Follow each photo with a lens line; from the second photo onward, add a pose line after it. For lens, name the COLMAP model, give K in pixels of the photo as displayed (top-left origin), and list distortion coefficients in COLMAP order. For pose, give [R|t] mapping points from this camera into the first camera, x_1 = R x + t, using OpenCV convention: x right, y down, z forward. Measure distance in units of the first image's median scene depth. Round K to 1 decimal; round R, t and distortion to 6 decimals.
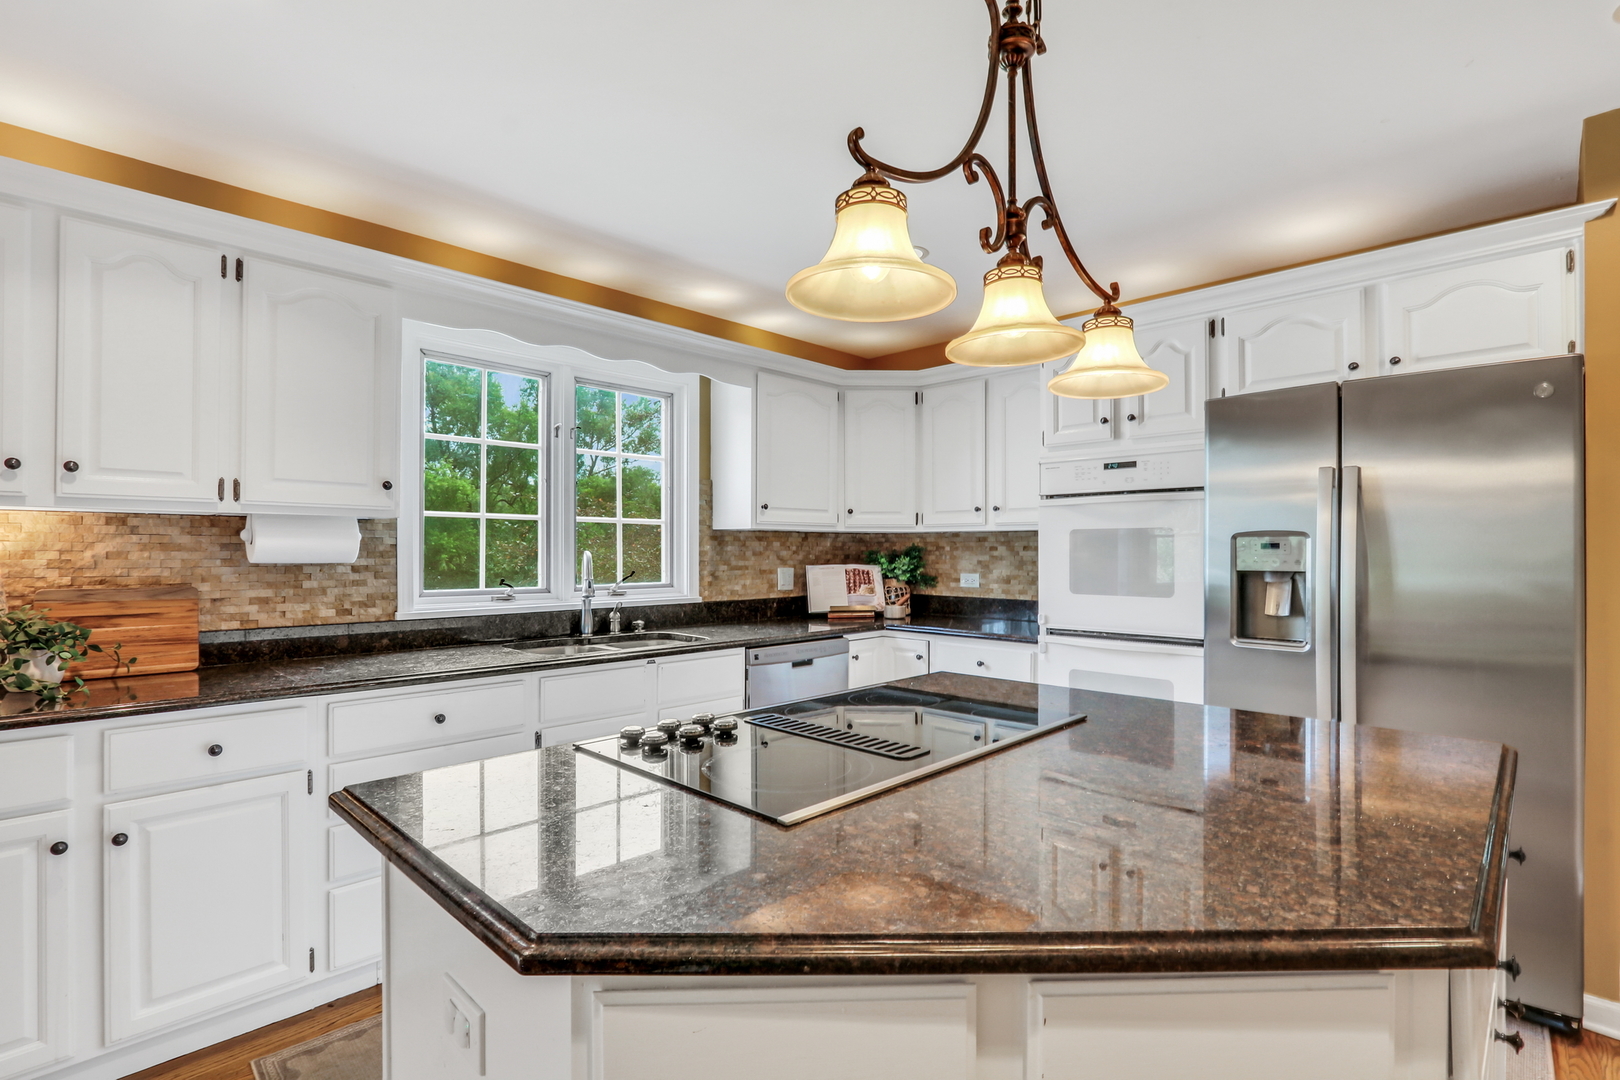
lens RADIAL K [[742.0, 0, 813.0], [0, 742.0, 536.1], [0, 0, 1]] dist [-0.007638, 0.001509]
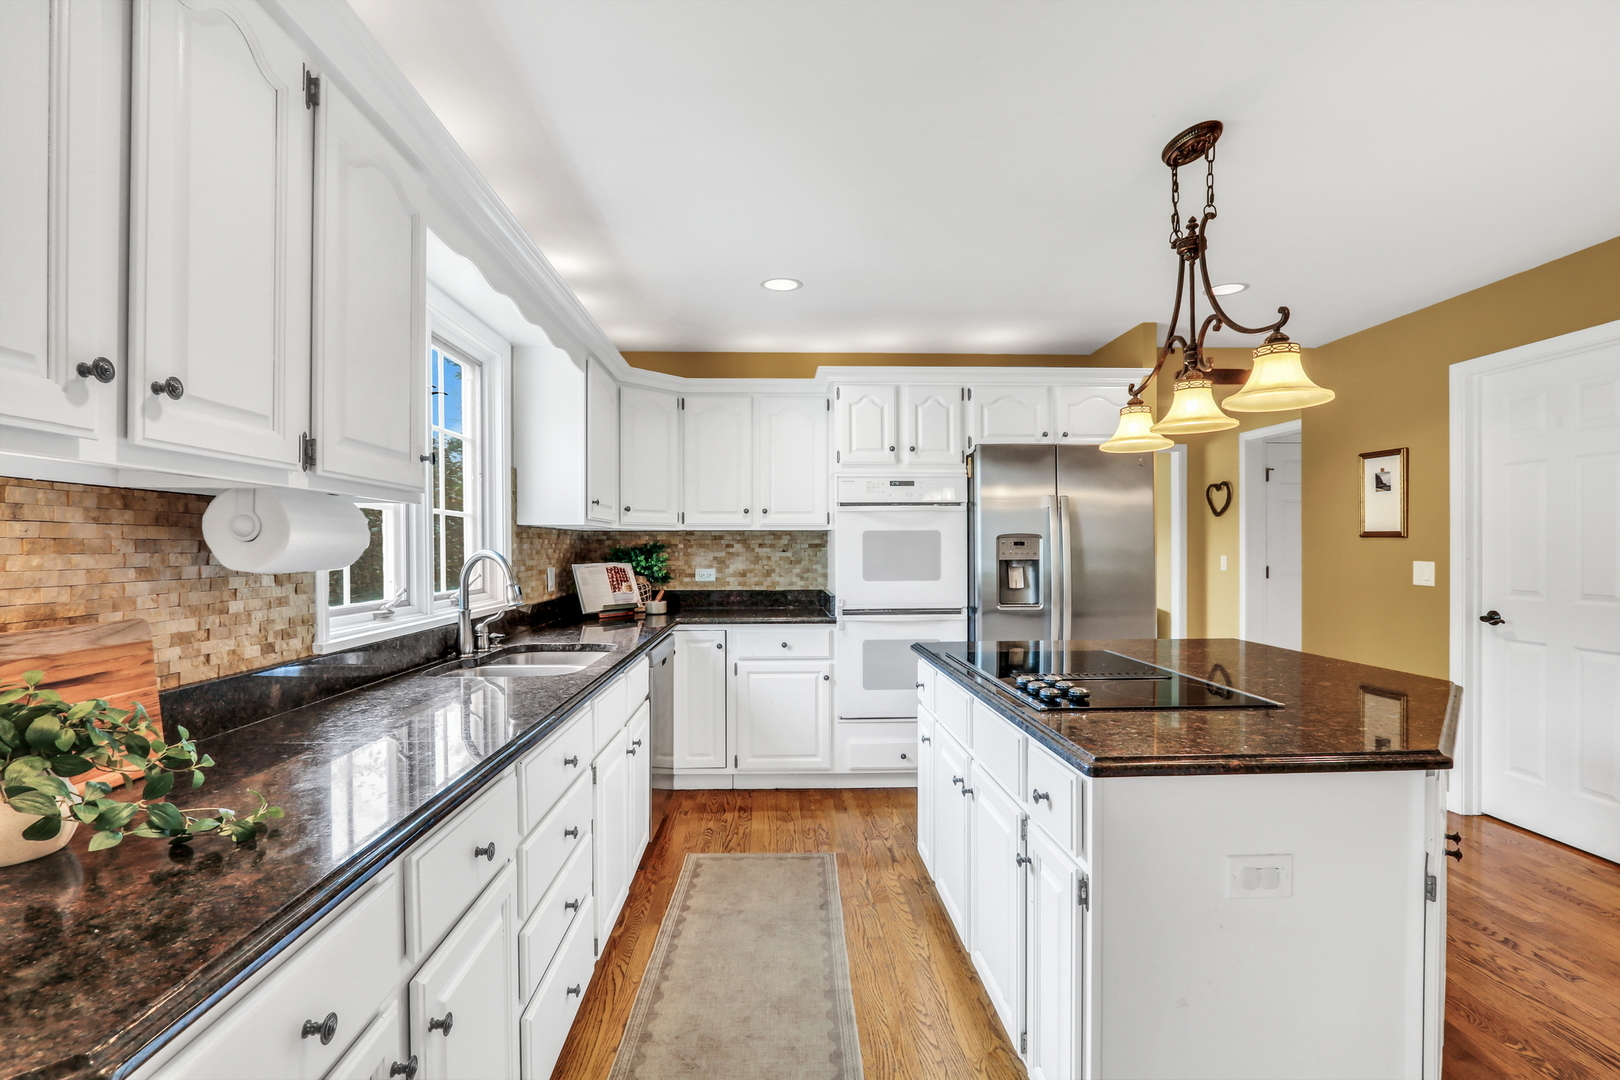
lens RADIAL K [[742.0, 0, 805.2], [0, 742.0, 545.8], [0, 0, 1]] dist [-0.007638, 0.001509]
pose [[0.687040, -0.001912, 0.726617, -0.634606], [-0.010360, 0.999869, 0.012426, 0.001946], [-0.726546, -0.016065, 0.686930, 0.191449]]
